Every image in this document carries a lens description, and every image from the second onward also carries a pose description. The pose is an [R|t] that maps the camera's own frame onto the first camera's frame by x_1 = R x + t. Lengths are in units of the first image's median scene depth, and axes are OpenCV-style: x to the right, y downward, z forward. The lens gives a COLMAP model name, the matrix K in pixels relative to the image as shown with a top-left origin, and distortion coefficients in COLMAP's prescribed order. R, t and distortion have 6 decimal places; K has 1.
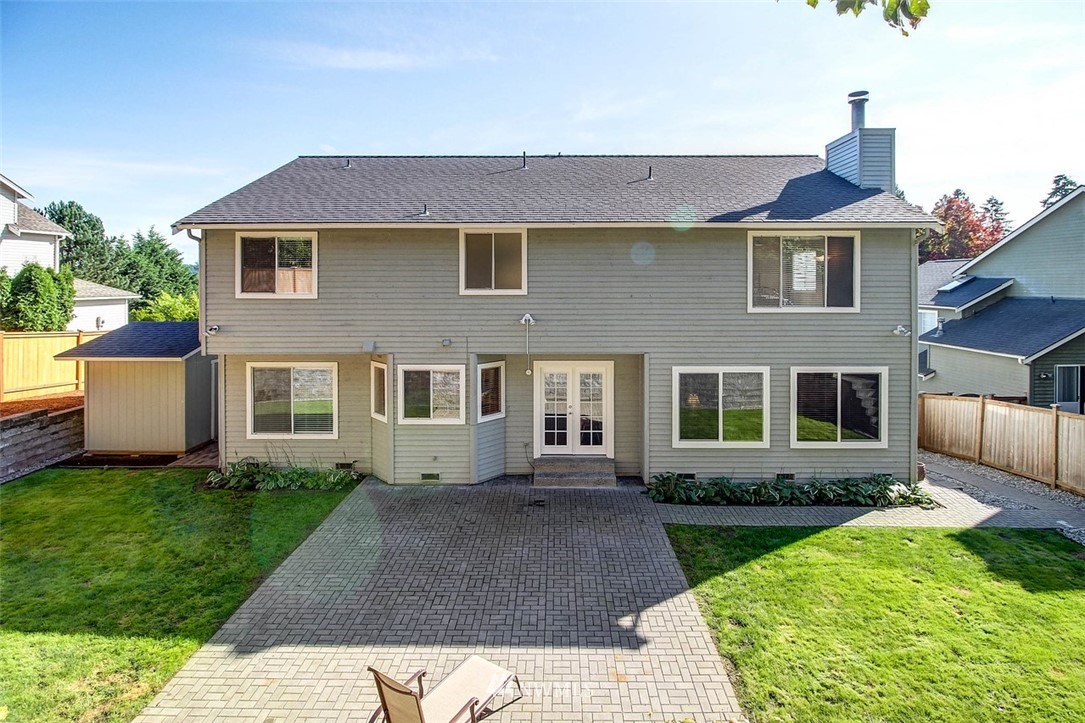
lens RADIAL K [[499.1, 0, 557.9], [0, 499.1, 293.7], [0, 0, 1]] dist [-0.004663, -0.003096]
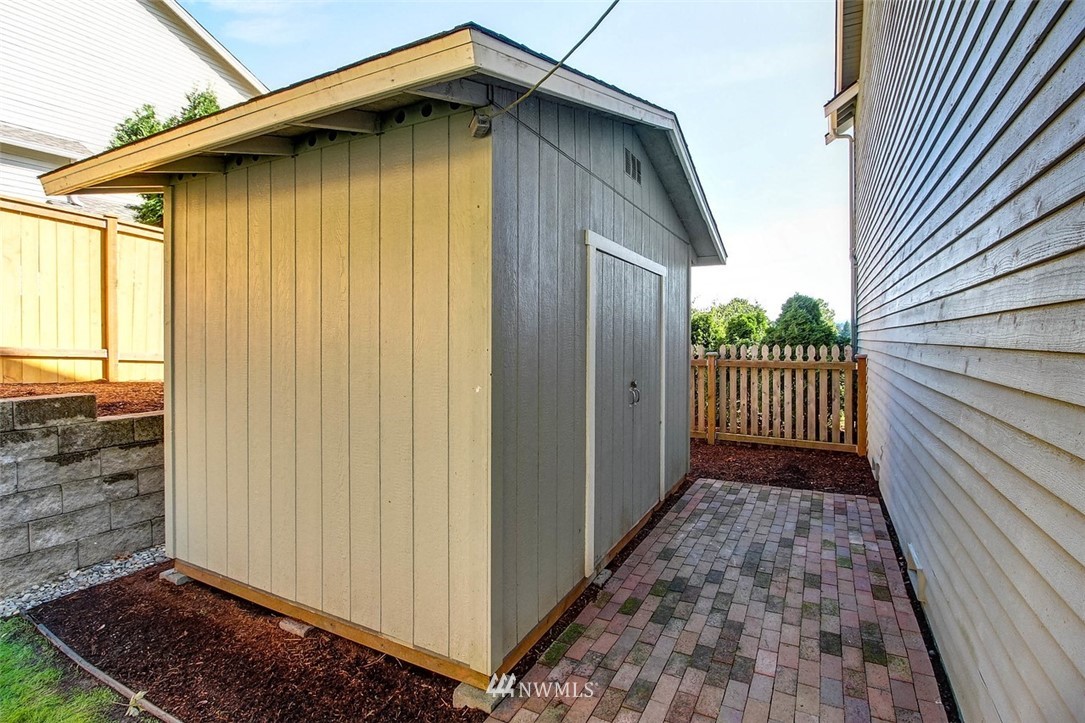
lens RADIAL K [[499.1, 0, 543.3], [0, 499.1, 350.8], [0, 0, 1]] dist [-0.004663, -0.003096]
pose [[0.889039, 0.004450, -0.457809, -0.770797], [-0.000985, 0.999969, 0.007807, 0.239821], [0.457830, -0.006490, 0.889016, 1.005737]]
